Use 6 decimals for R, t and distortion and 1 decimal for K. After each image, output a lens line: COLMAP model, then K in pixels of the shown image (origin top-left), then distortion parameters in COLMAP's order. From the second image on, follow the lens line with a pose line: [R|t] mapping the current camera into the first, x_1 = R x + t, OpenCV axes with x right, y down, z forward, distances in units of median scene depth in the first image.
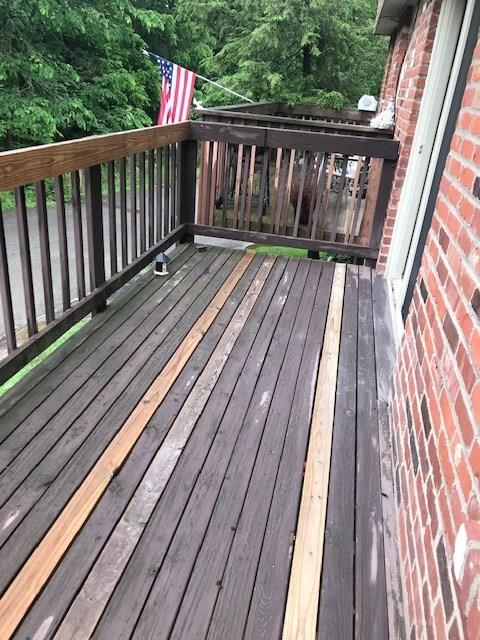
lens RADIAL K [[526.7, 0, 236.6], [0, 526.7, 319.6], [0, 0, 1]] dist [0.034108, -0.014690]
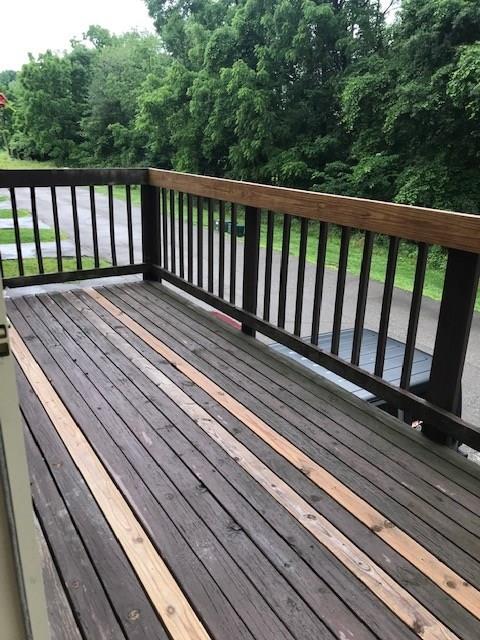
lens RADIAL K [[526.7, 0, 236.6], [0, 526.7, 319.6], [0, 0, 1]] dist [0.034108, -0.014690]
pose [[-0.715675, 0.137241, -0.684816, 0.535776], [-0.359869, 0.767871, 0.529971, -0.552617], [0.598584, 0.625731, -0.500157, 1.377421]]
